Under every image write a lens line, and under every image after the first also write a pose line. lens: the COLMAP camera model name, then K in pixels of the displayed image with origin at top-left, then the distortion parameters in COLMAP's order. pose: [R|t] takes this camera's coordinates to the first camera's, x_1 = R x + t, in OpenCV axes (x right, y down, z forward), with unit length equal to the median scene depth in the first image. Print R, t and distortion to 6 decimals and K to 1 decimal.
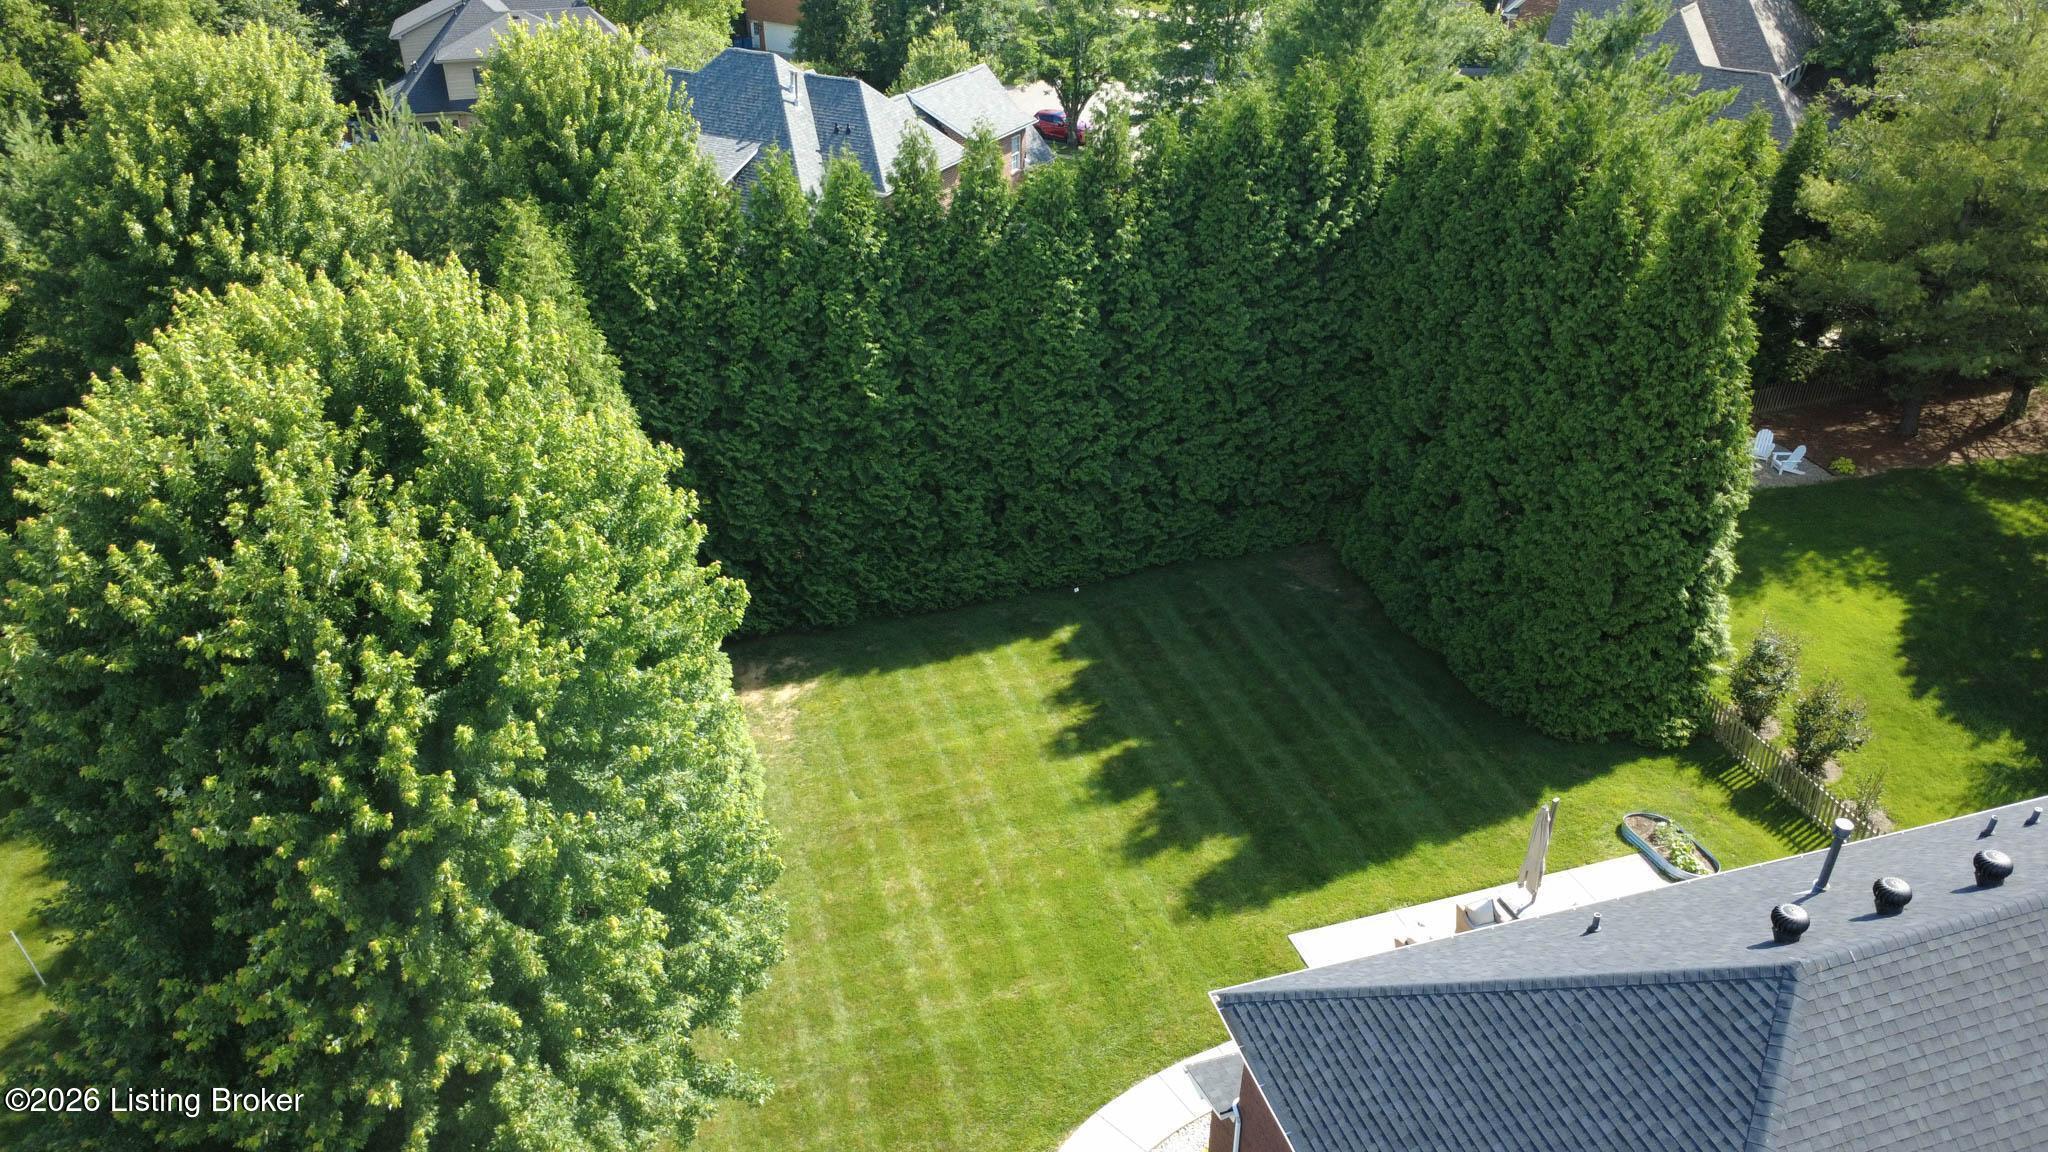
lens RADIAL K [[1495.6, 0, 1020.4], [0, 1495.6, 576.3], [0, 0, 1]] dist [0.002535, 0.004761]
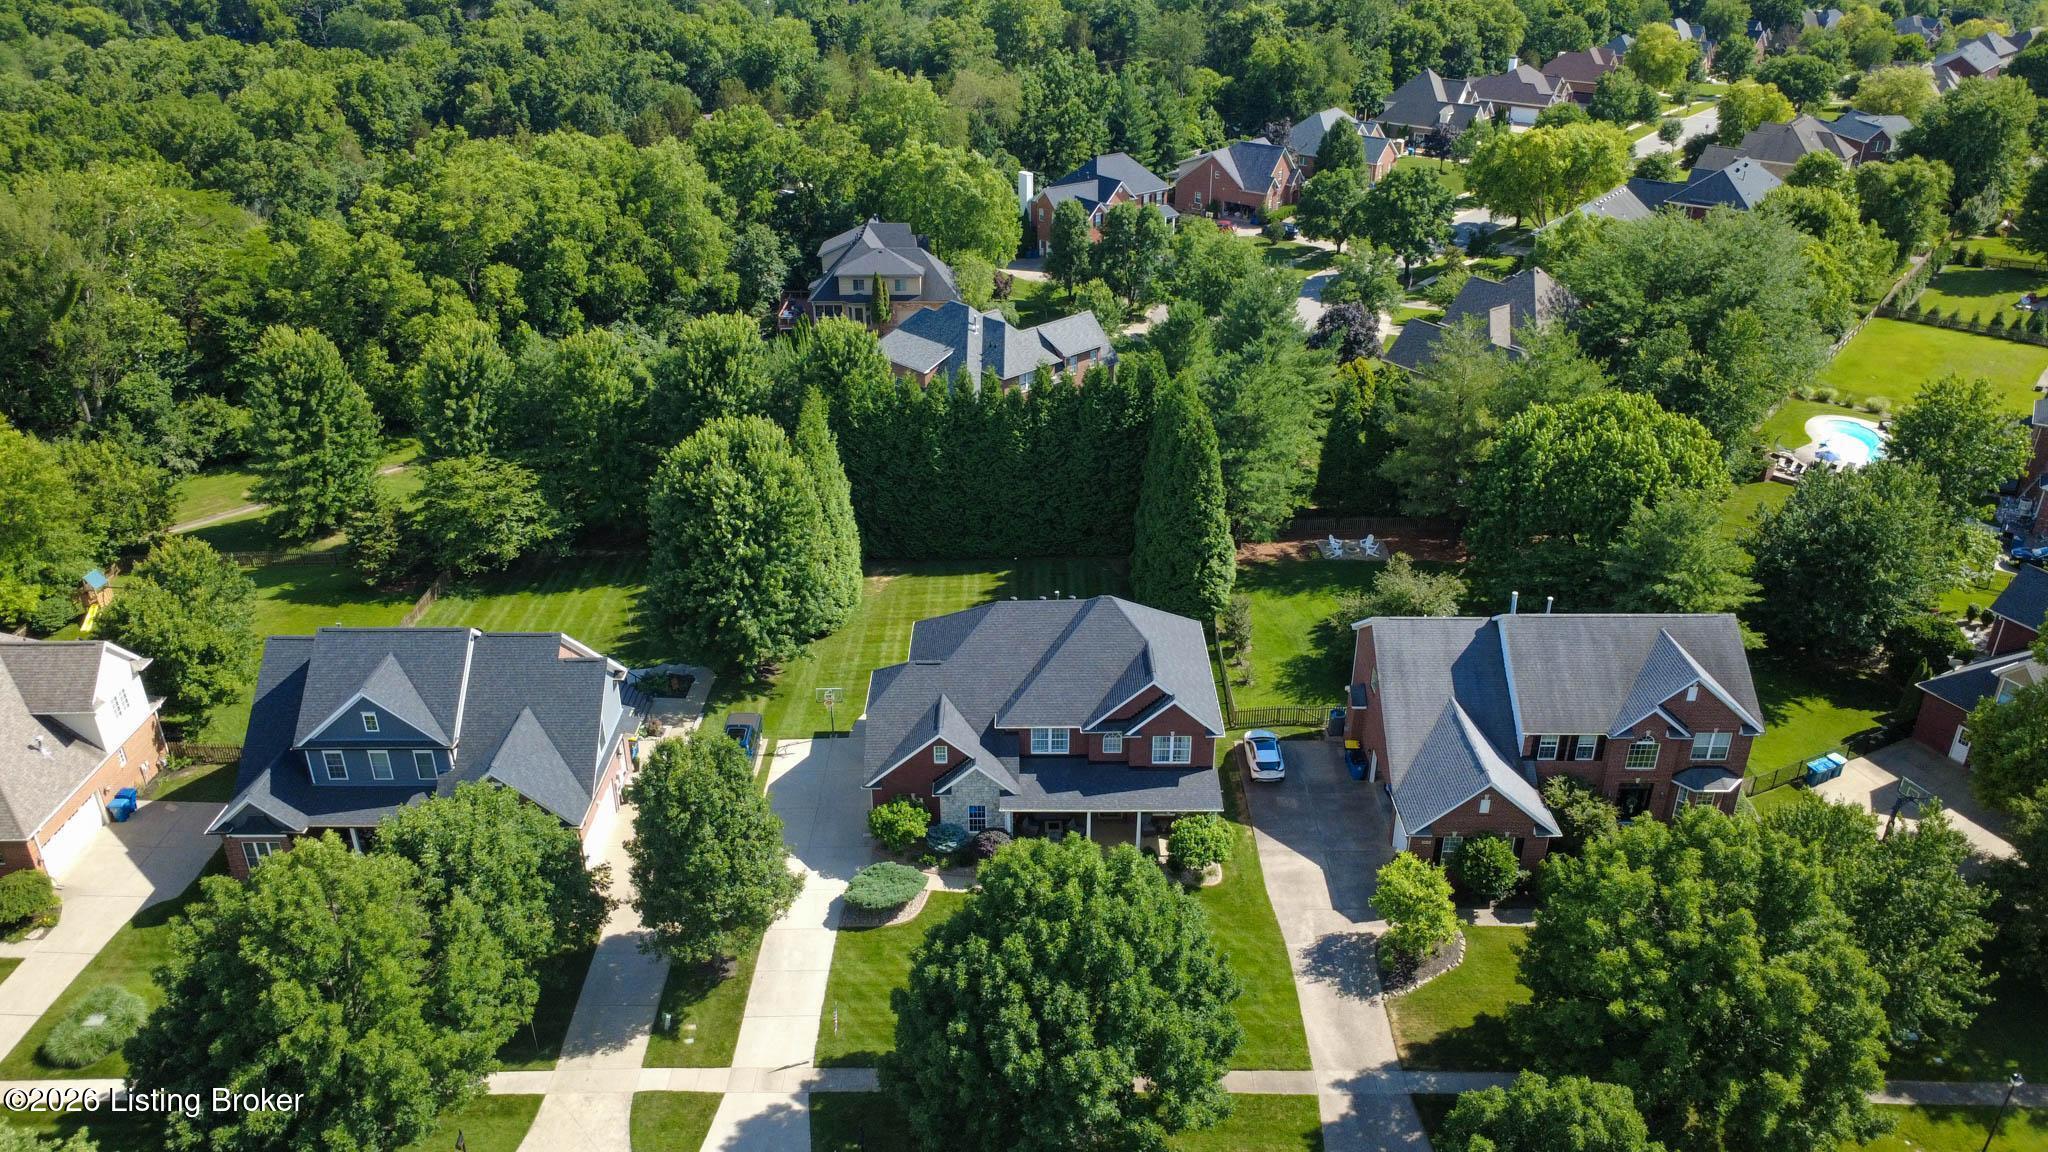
lens RADIAL K [[1495.6, 0, 1019.6], [0, 1495.6, 569.5], [0, 0, 1]] dist [0.002535, 0.004761]
pose [[0.956084, 0.128191, -0.263574, 0.739171], [-0.145791, 0.988138, -0.048251, 0.154354], [0.254262, 0.084559, 0.963432, -1.424287]]
